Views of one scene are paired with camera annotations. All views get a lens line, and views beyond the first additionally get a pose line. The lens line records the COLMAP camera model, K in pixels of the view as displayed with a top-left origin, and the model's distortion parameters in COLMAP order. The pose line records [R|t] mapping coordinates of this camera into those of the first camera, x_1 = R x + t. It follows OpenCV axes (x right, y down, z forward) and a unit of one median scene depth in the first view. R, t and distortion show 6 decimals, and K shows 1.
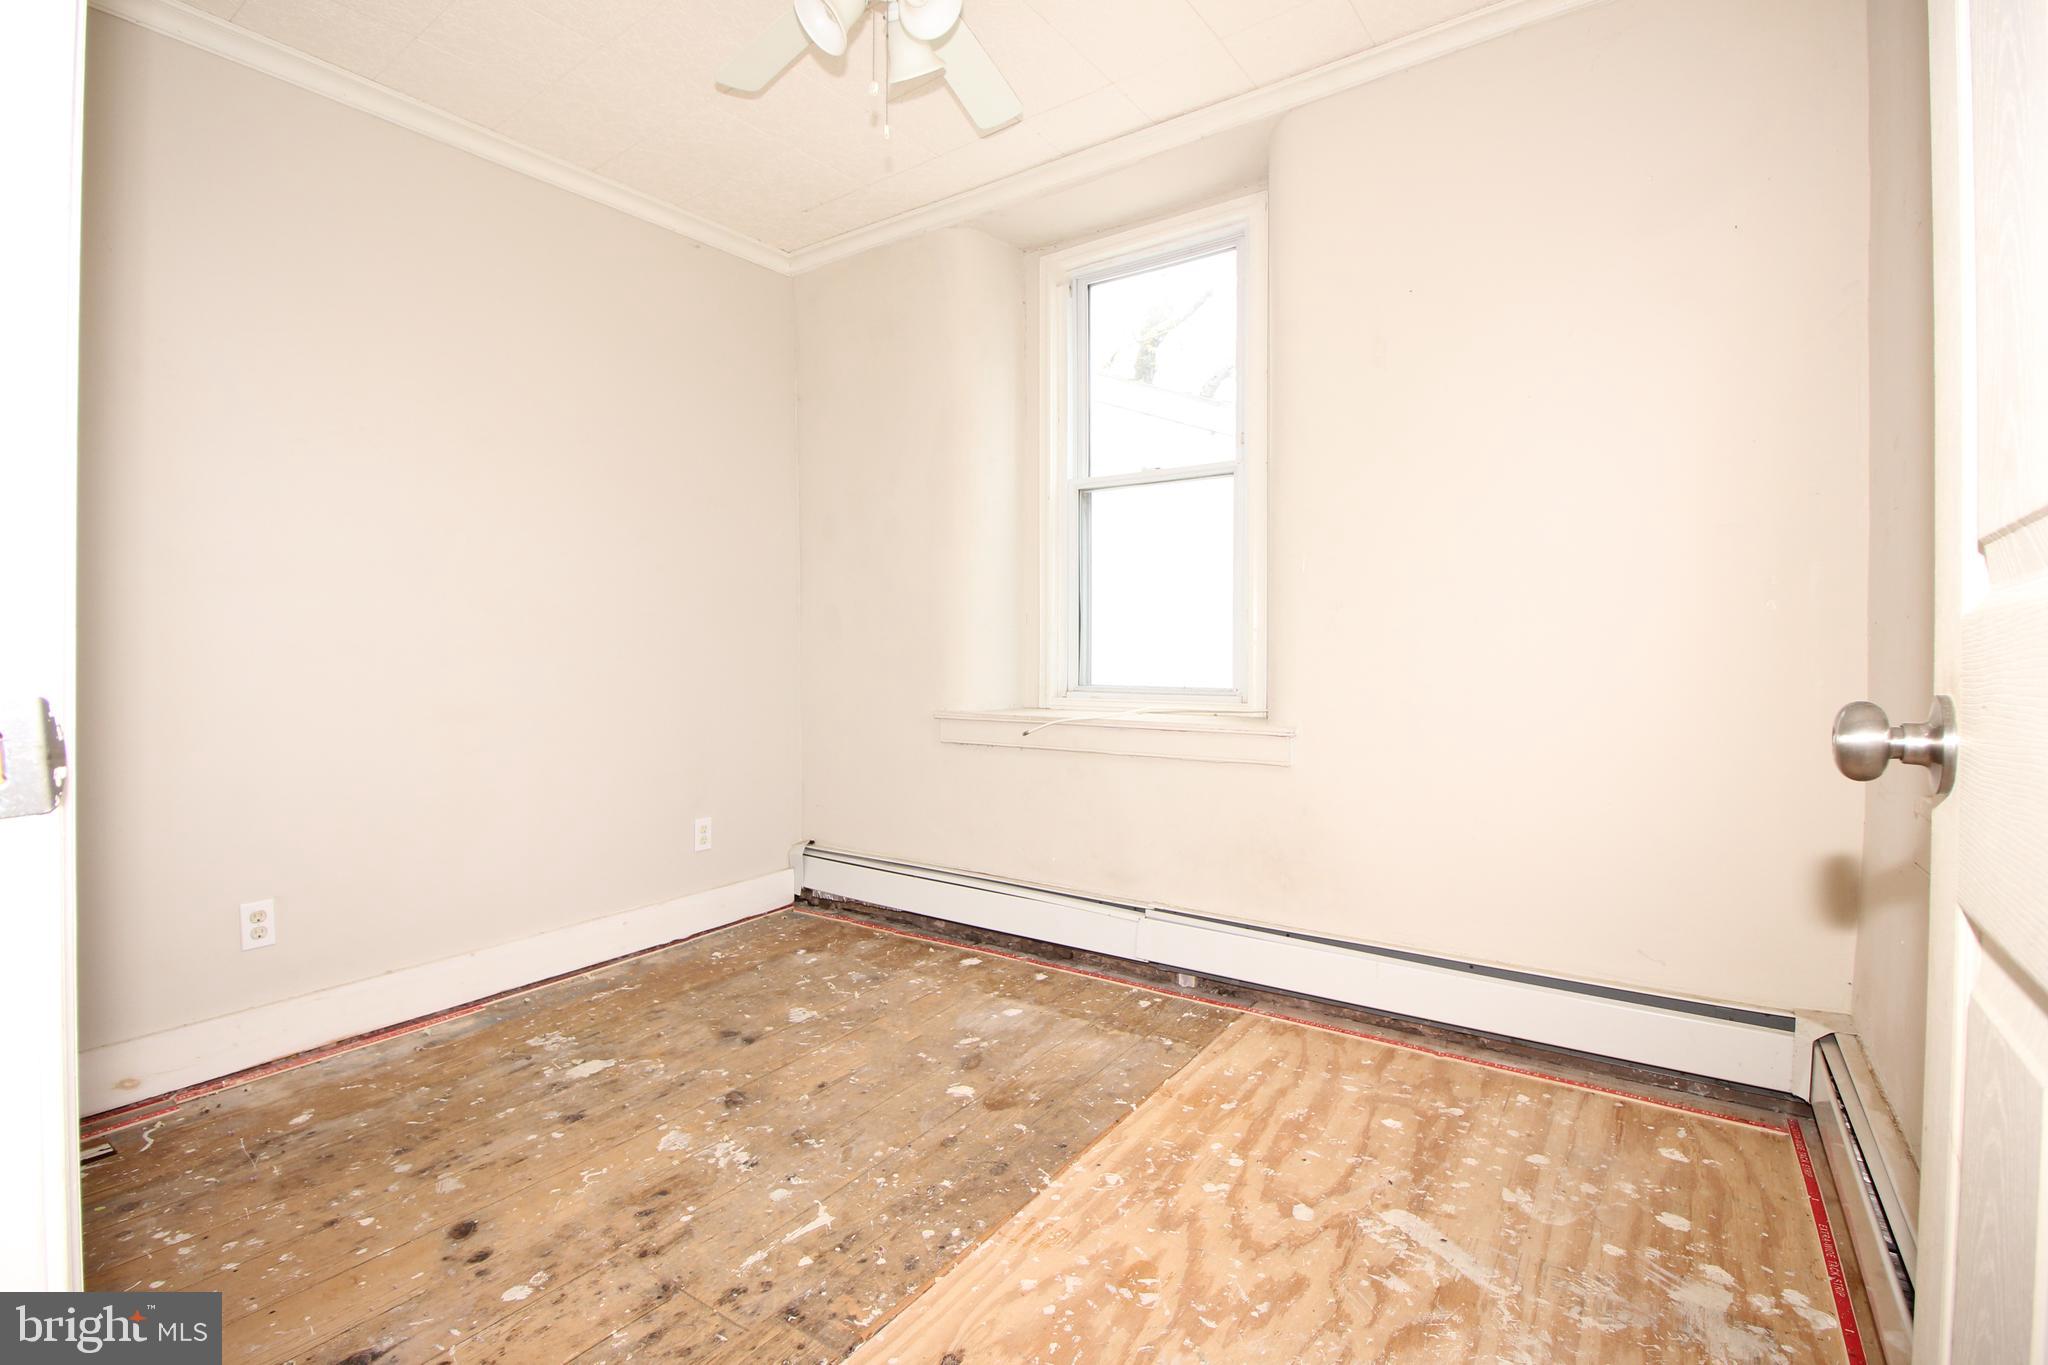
lens RADIAL K [[957.8, 0, 1014.3], [0, 957.8, 666.3], [0, 0, 1]] dist [0.001077, -0.012314]
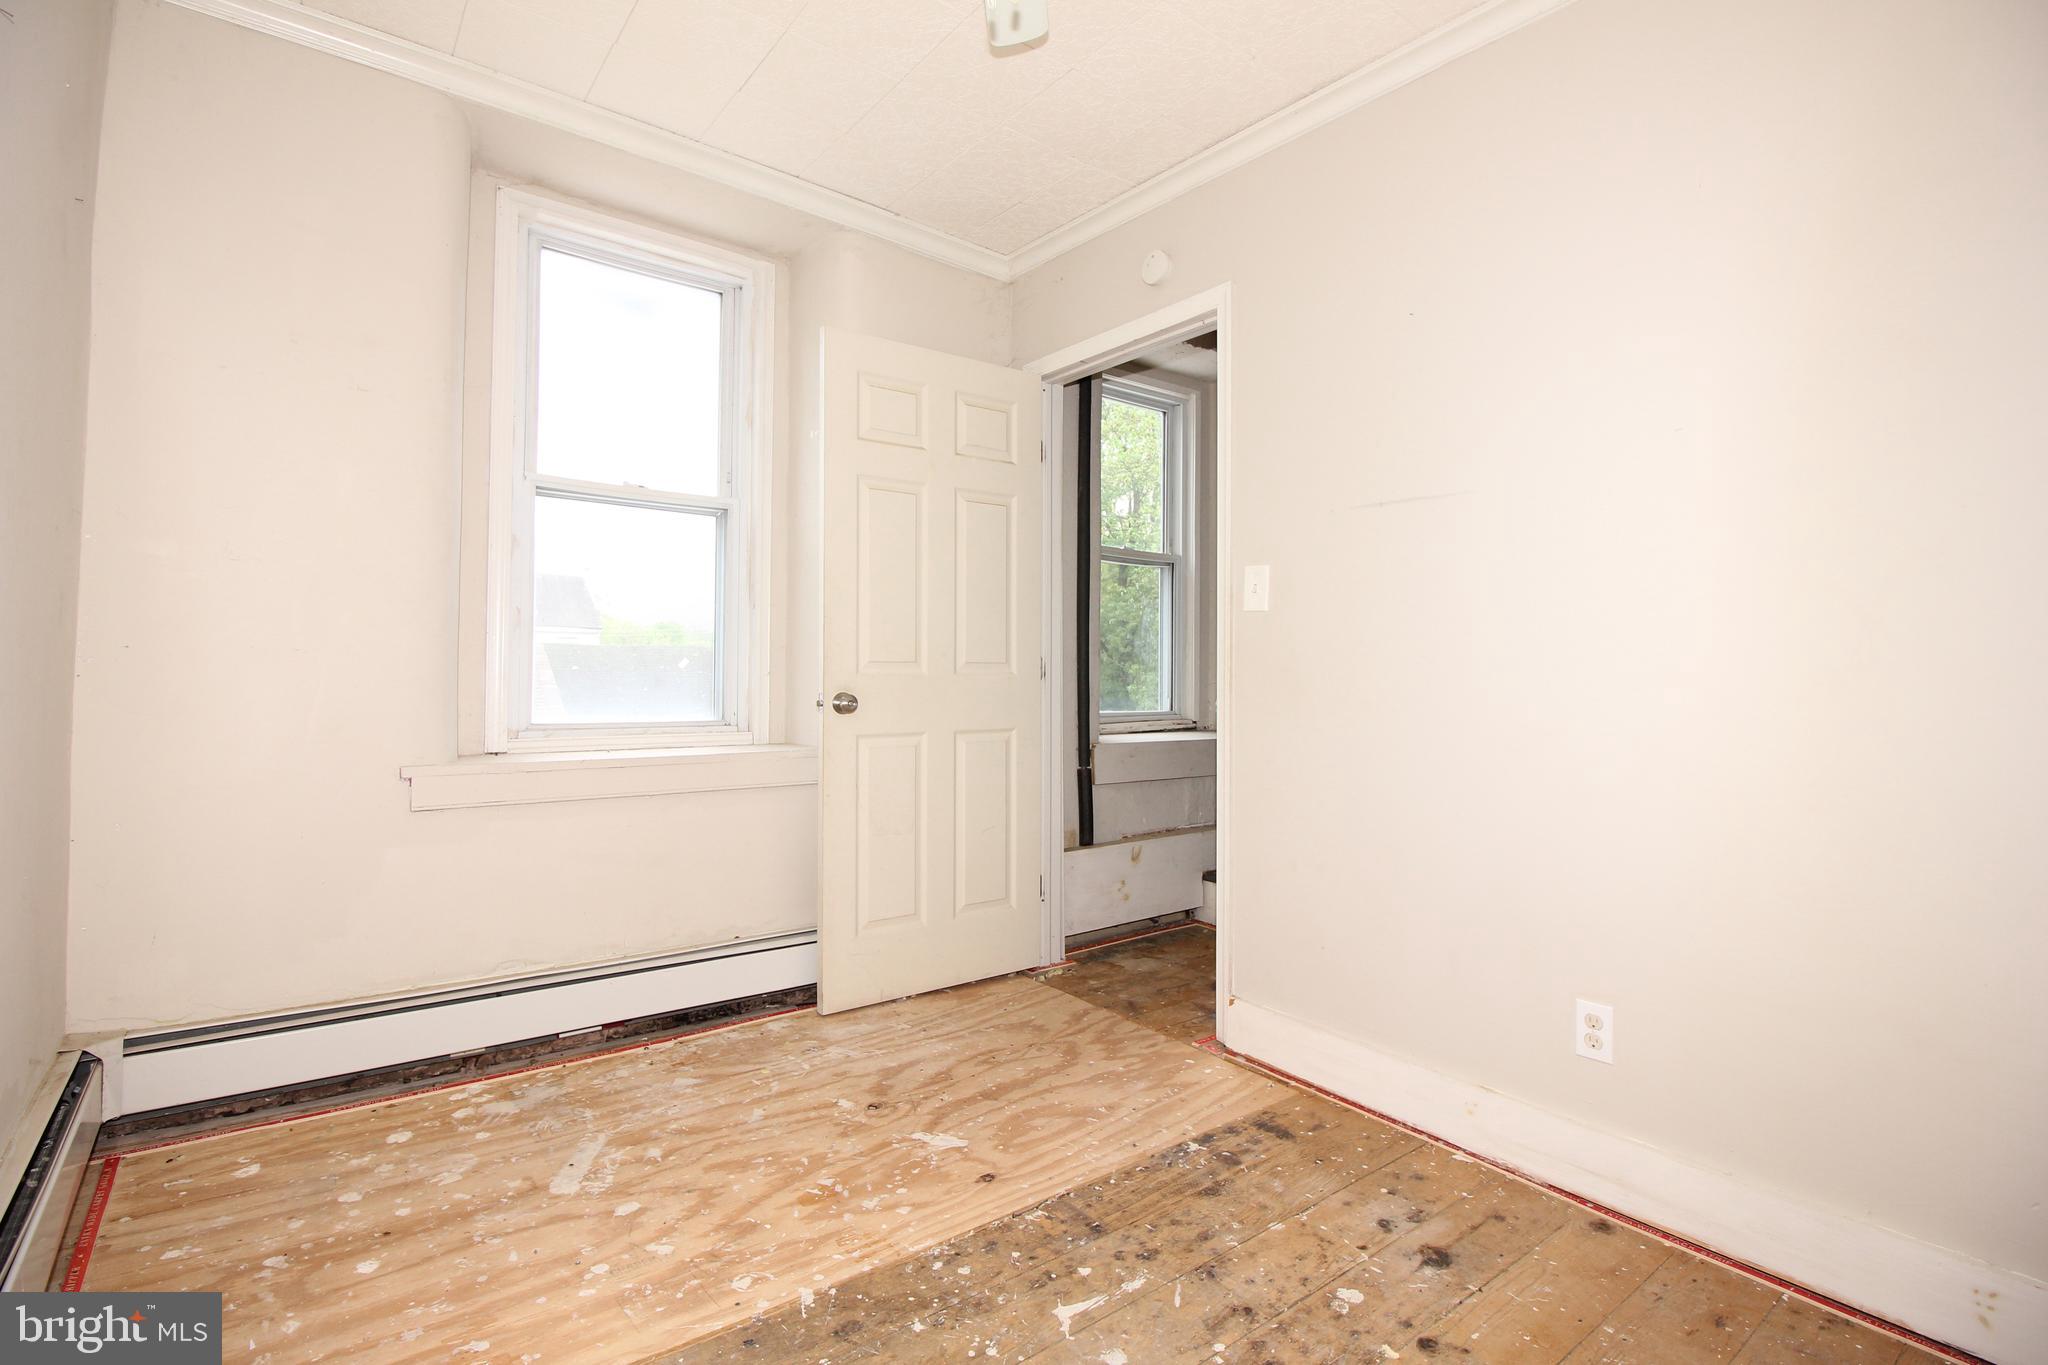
lens RADIAL K [[957.8, 0, 1014.3], [0, 957.8, 666.3], [0, 0, 1]] dist [0.001077, -0.012314]
pose [[-0.957575, -0.009682, 0.288021, -0.434383], [-0.010357, 0.999946, -0.000821, -0.038404], [-0.287998, -0.003769, -0.957624, 2.002952]]
